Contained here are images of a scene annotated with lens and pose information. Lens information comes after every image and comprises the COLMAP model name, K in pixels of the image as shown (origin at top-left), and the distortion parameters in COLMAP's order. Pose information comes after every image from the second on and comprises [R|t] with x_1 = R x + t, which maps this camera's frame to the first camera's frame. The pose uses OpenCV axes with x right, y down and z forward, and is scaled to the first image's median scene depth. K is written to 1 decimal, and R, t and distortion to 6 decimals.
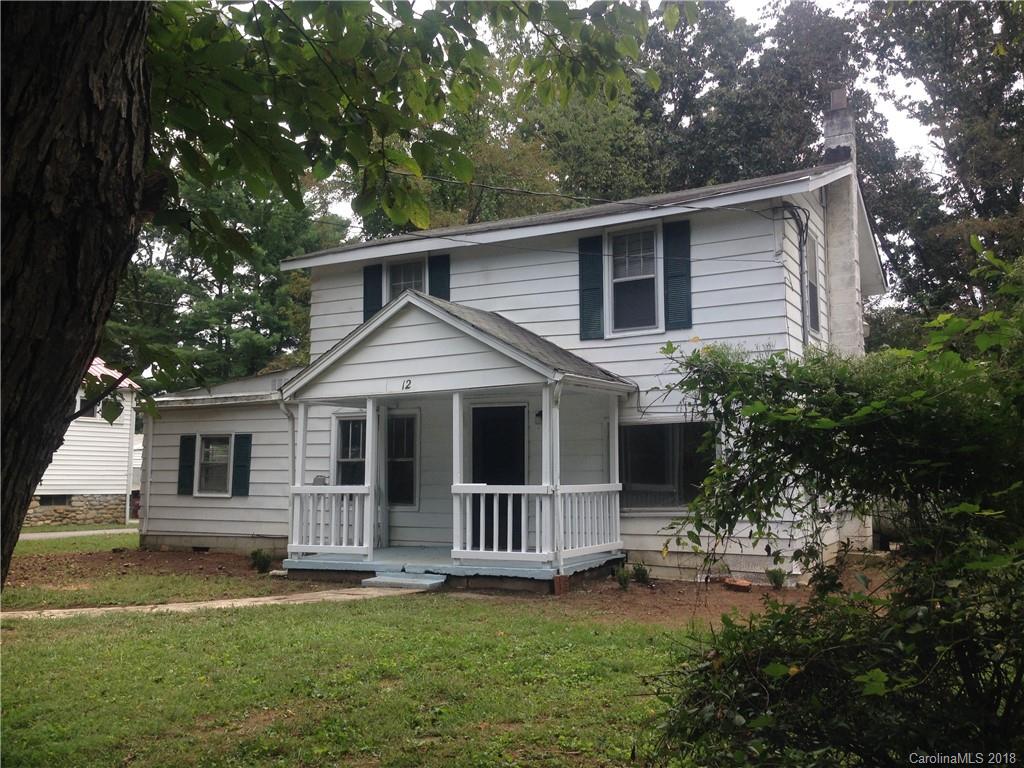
lens RADIAL K [[944.0, 0, 518.0], [0, 944.0, 381.4], [0, 0, 1]] dist [0.059191, 0.000000]
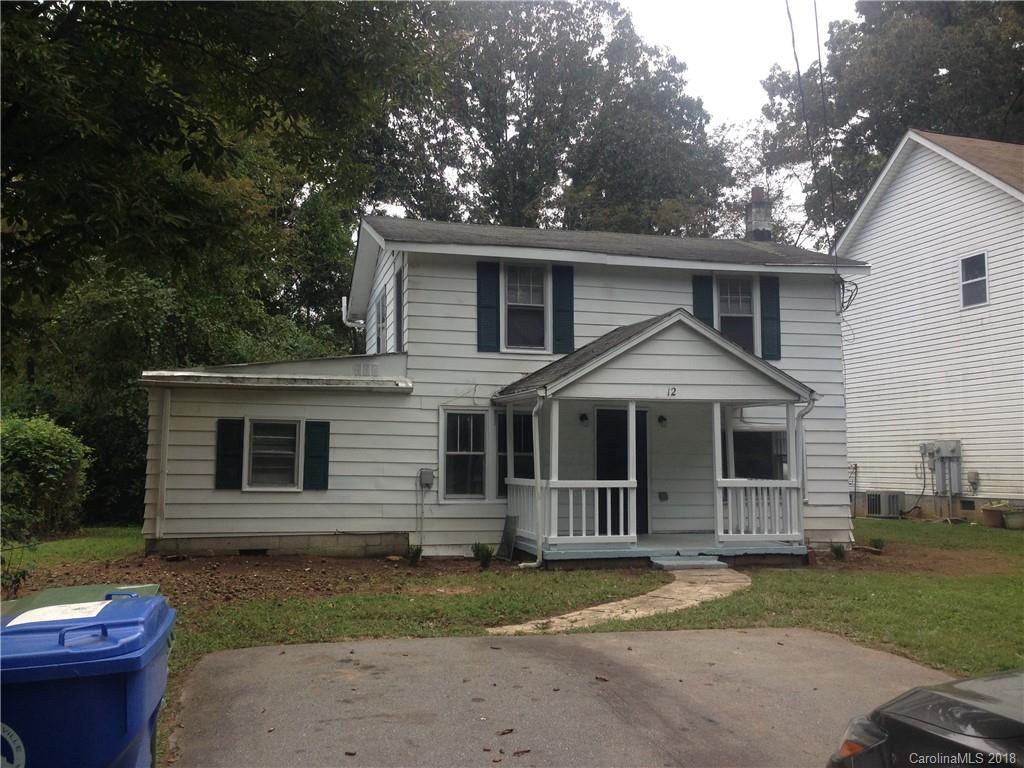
lens RADIAL K [[944.0, 0, 510.1], [0, 944.0, 384.8], [0, 0, 1]] dist [0.059191, 0.000000]
pose [[0.737046, 0.063373, 0.672864, -0.956095], [-0.076833, 0.996996, -0.009739, 0.019451], [-0.671461, -0.044520, 0.739702, 0.268067]]
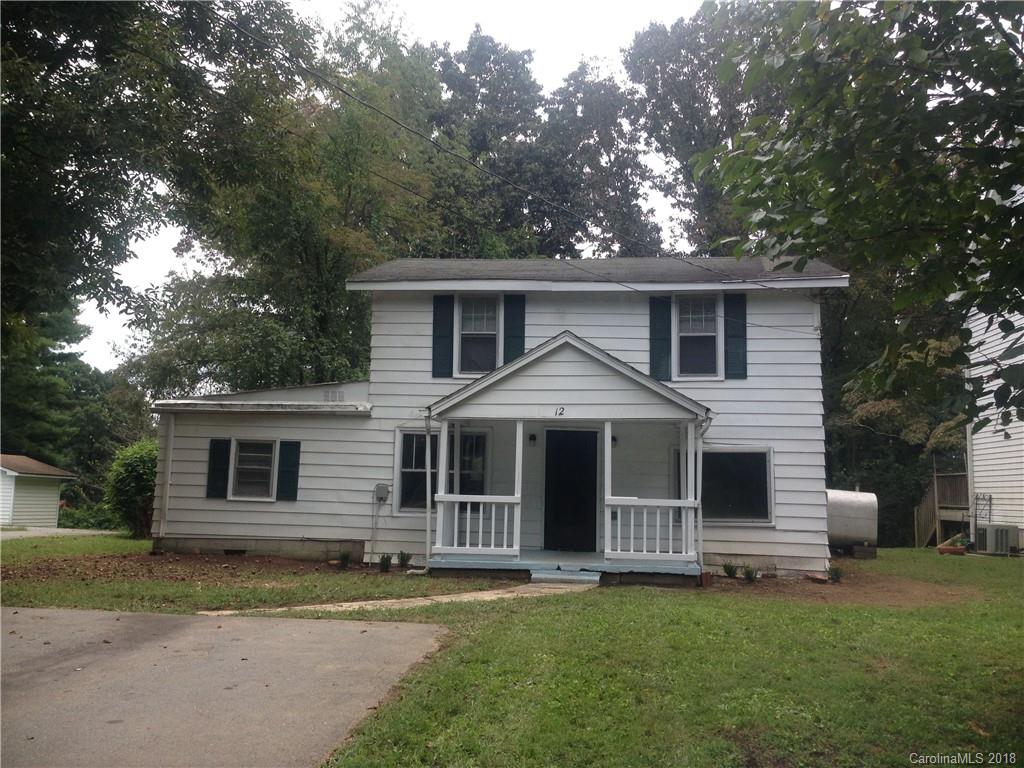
lens RADIAL K [[944.0, 0, 509.9], [0, 944.0, 384.3], [0, 0, 1]] dist [0.059191, 0.000000]
pose [[0.926507, 0.067128, 0.370241, -0.571414], [-0.065249, 0.997714, -0.017611, -0.005346], [-0.370576, -0.007841, 0.928769, -0.068234]]
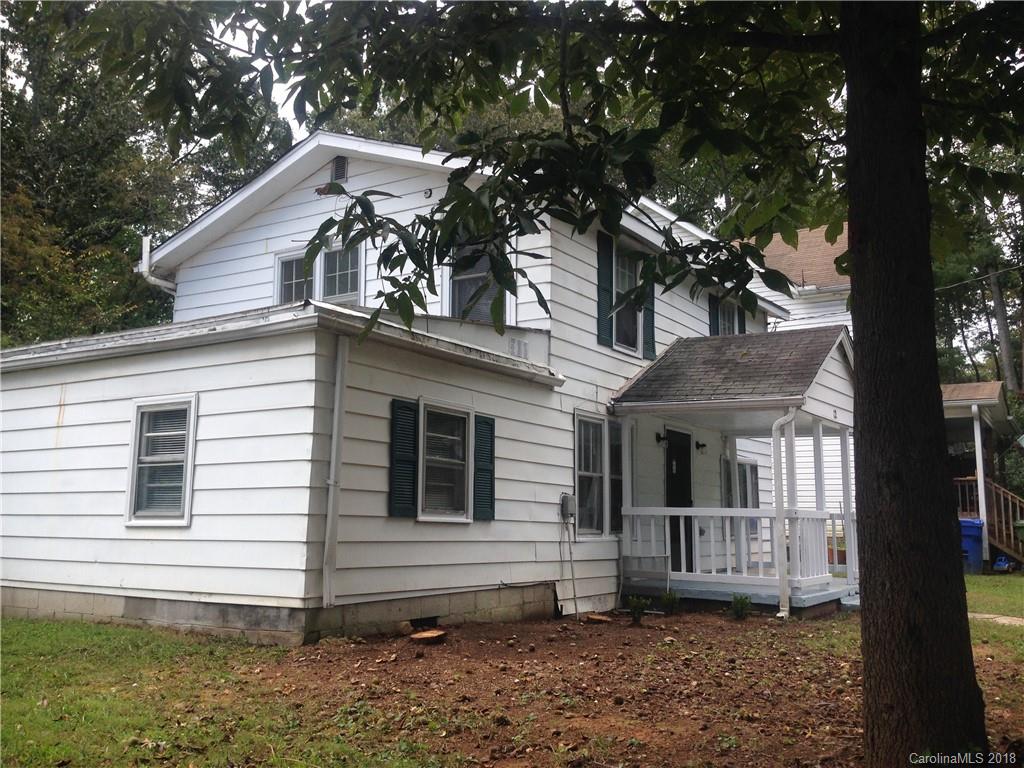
lens RADIAL K [[944.0, 0, 521.6], [0, 944.0, 389.9], [0, 0, 1]] dist [0.059191, 0.000000]
pose [[0.073483, 0.139289, 0.987522, -1.097809], [-0.116580, 0.984610, -0.130203, 0.142273], [-0.990459, -0.105557, 0.088591, 1.161895]]
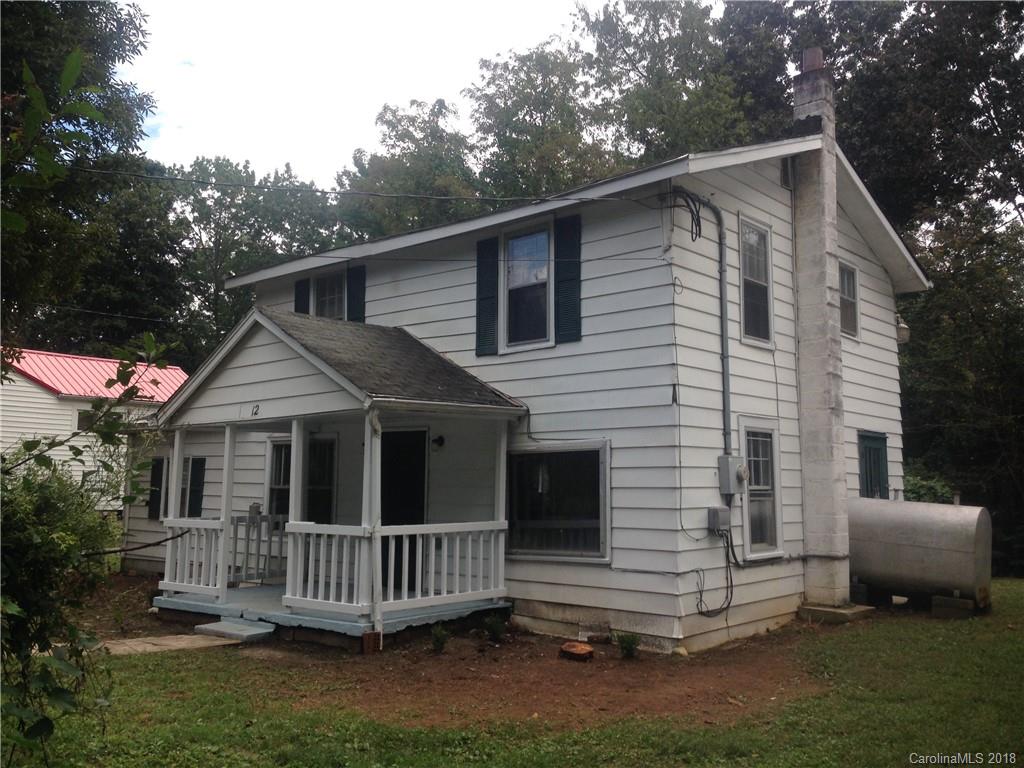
lens RADIAL K [[944.0, 0, 518.8], [0, 944.0, 380.6], [0, 0, 1]] dist [0.059191, 0.000000]
pose [[0.975463, -0.015269, -0.219635, 0.308115], [0.013374, 0.999859, -0.010112, -0.011798], [0.219759, 0.006927, 0.975530, 0.151712]]
